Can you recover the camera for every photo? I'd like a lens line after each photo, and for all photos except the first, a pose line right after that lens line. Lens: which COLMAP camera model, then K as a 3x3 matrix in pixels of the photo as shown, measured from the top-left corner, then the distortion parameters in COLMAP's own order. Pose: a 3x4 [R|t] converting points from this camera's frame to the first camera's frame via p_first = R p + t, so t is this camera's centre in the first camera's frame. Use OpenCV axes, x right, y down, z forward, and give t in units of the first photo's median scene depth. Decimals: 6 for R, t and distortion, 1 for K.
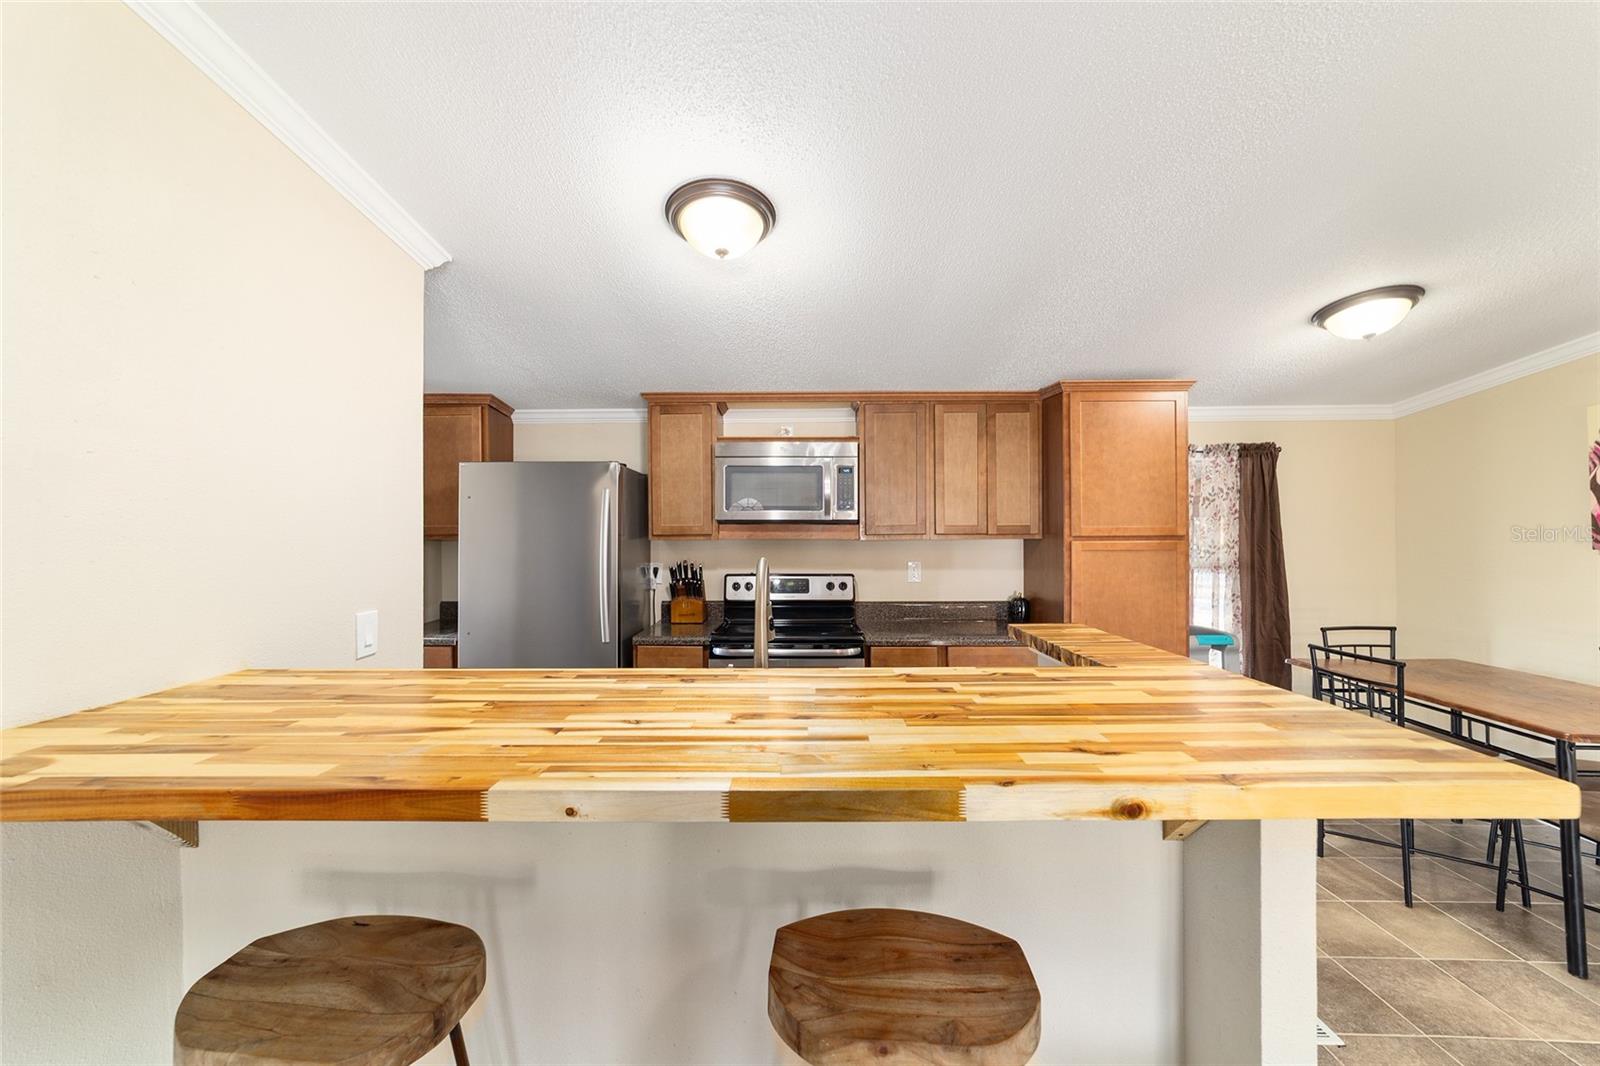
lens RADIAL K [[614.7, 0, 799.8], [0, 614.7, 531.1], [0, 0, 1]] dist [-0.017211, 0.007709]
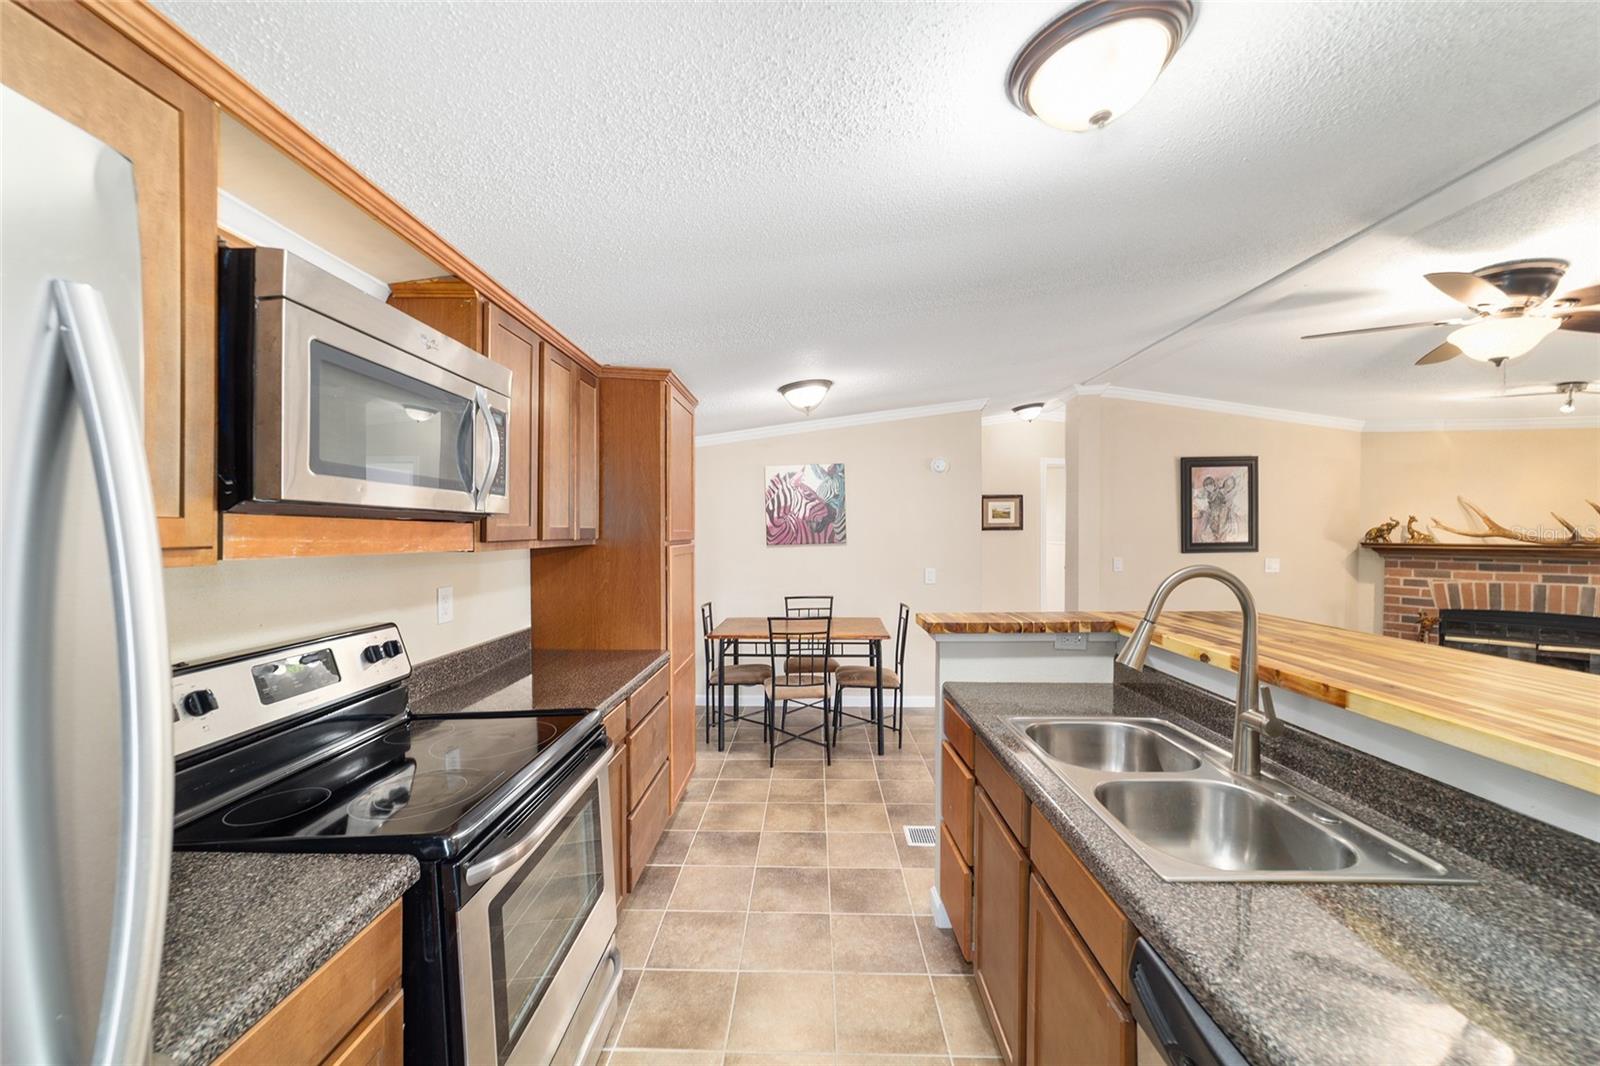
lens RADIAL K [[614.7, 0, 794.6], [0, 614.7, 536.5], [0, 0, 1]] dist [-0.017211, 0.007709]
pose [[0.013968, -0.003058, 0.999898, -0.431989], [0.000396, 0.999995, 0.003052, -0.000604], [-0.999902, 0.000353, 0.013969, 0.722621]]
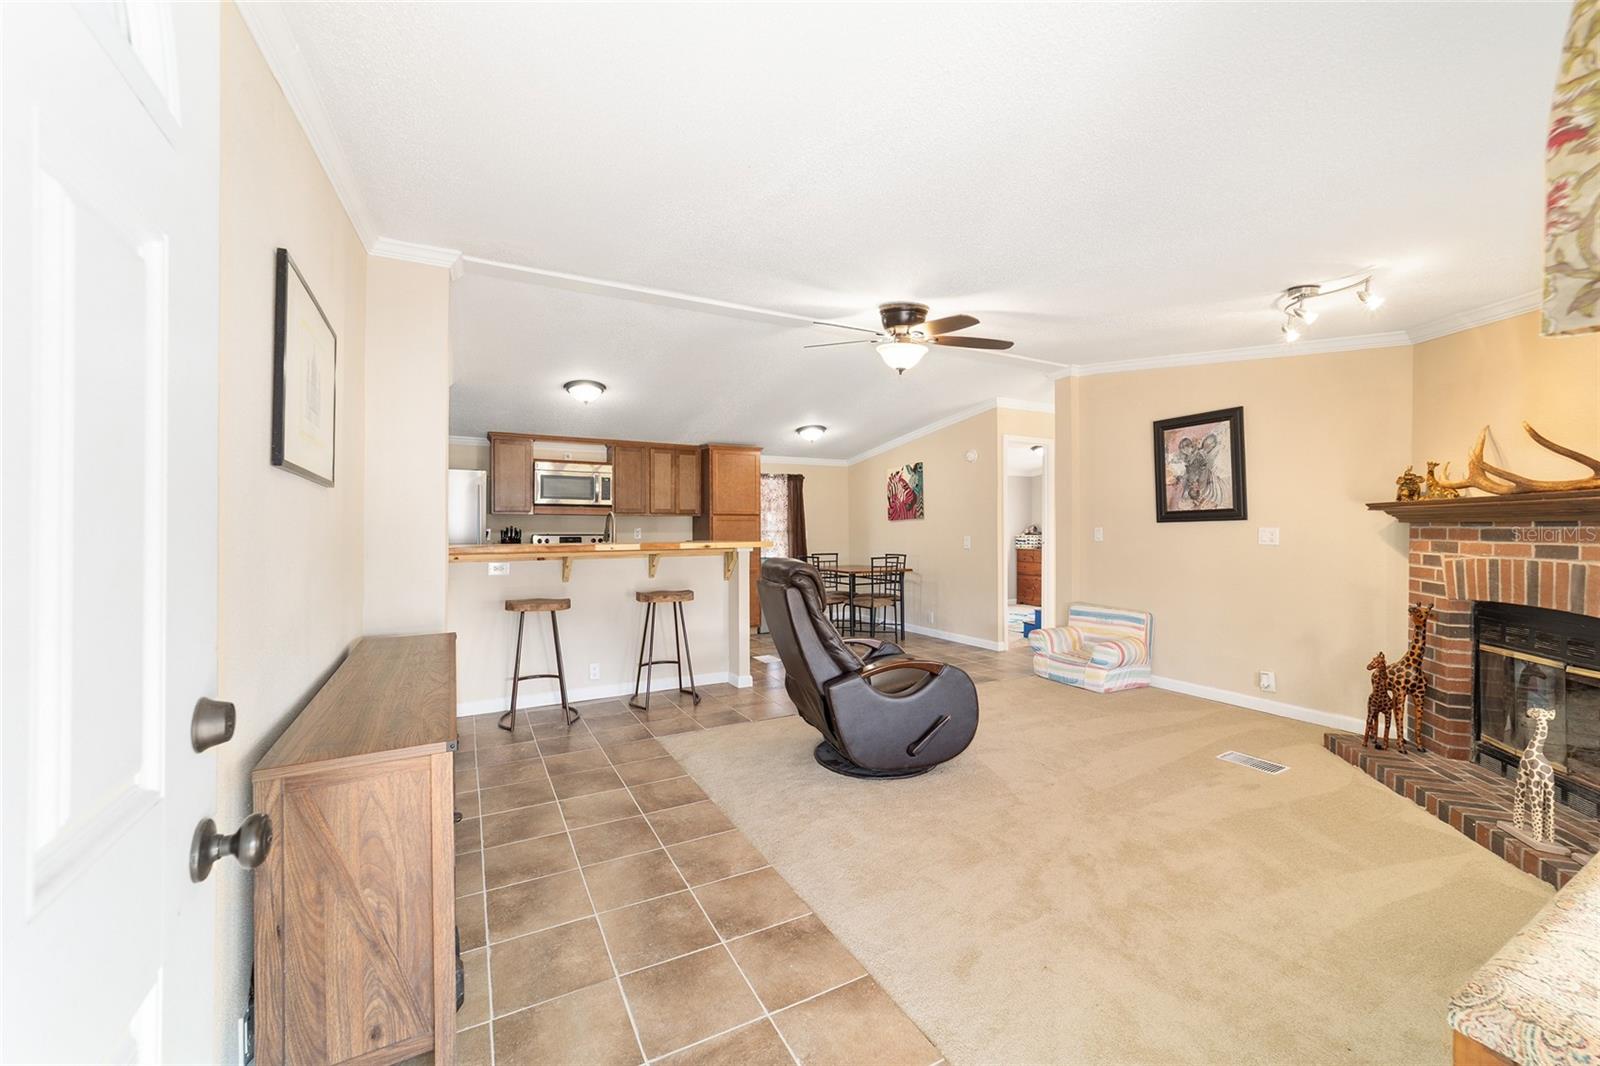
lens RADIAL K [[614.7, 0, 790.6], [0, 614.7, 525.3], [0, 0, 1]] dist [-0.017211, 0.007709]
pose [[0.876373, 0.006596, 0.481588, -0.347360], [-0.001651, 0.999942, -0.010690, 0.066293], [-0.481630, 0.008573, 0.876332, -0.990177]]
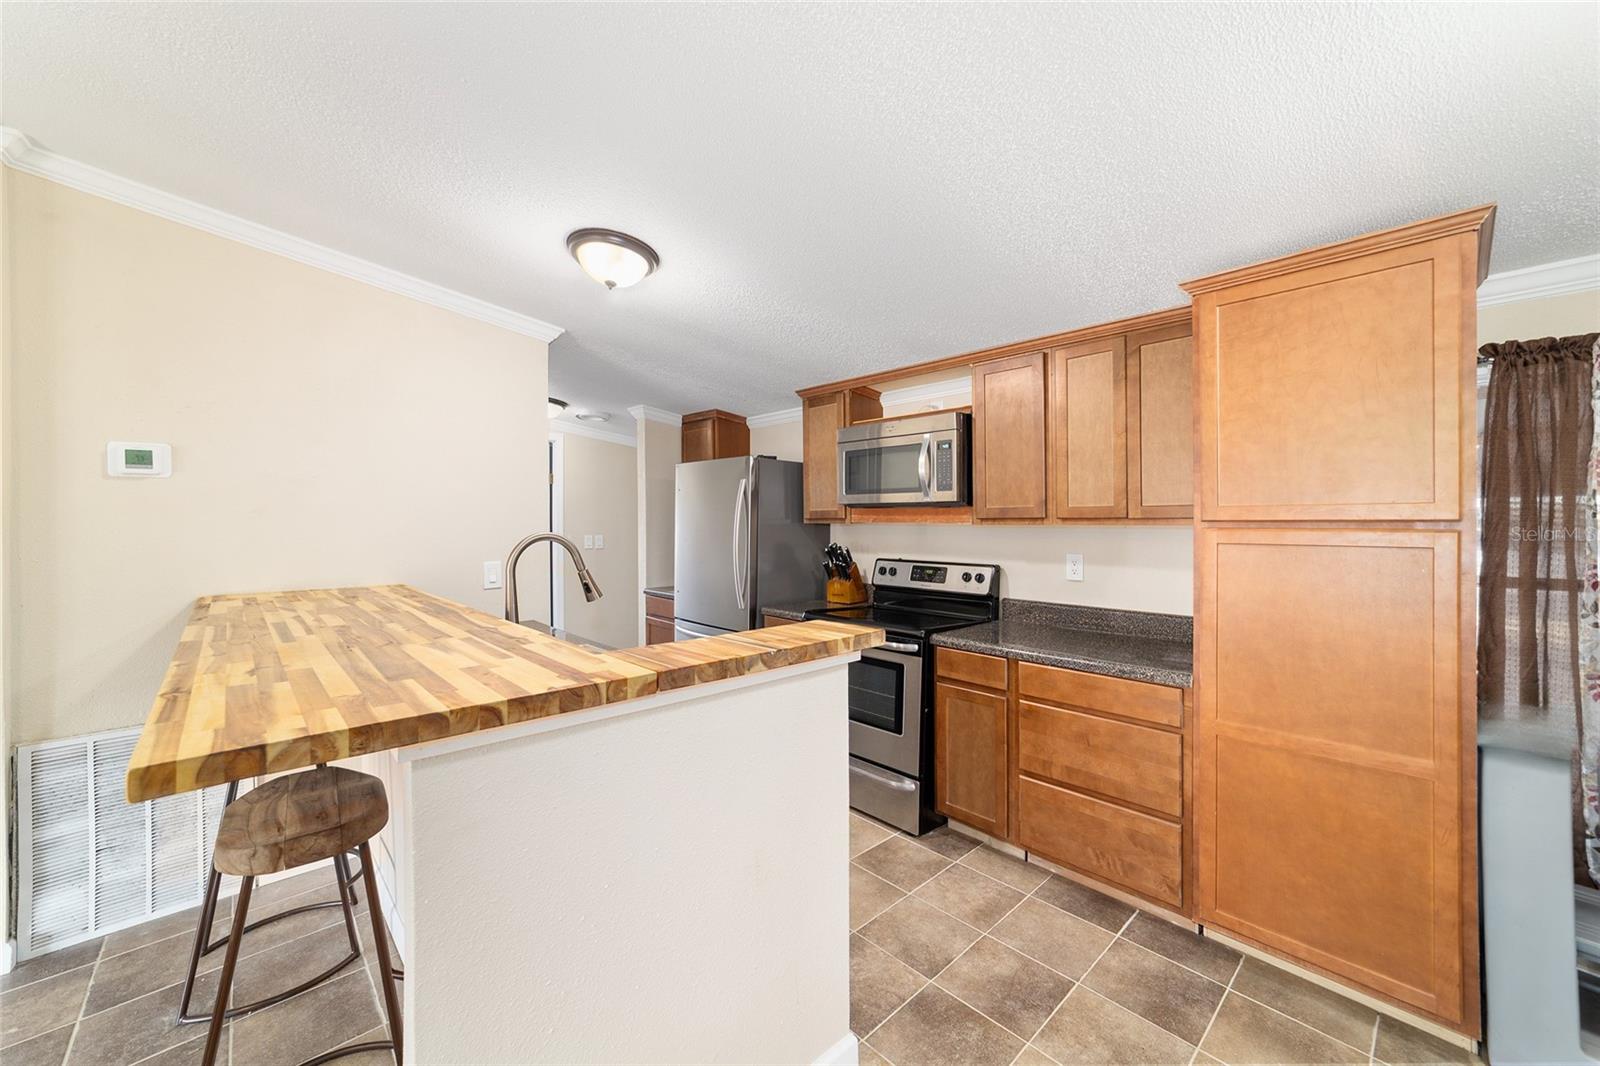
lens RADIAL K [[614.7, 0, 800.2], [0, 614.7, 524.0], [0, 0, 1]] dist [-0.017211, 0.007709]
pose [[0.692710, 0.008224, -0.721170, 0.555779], [-0.002529, 0.999957, 0.008975, 0.006177], [0.721212, -0.004393, 0.692700, 0.231225]]
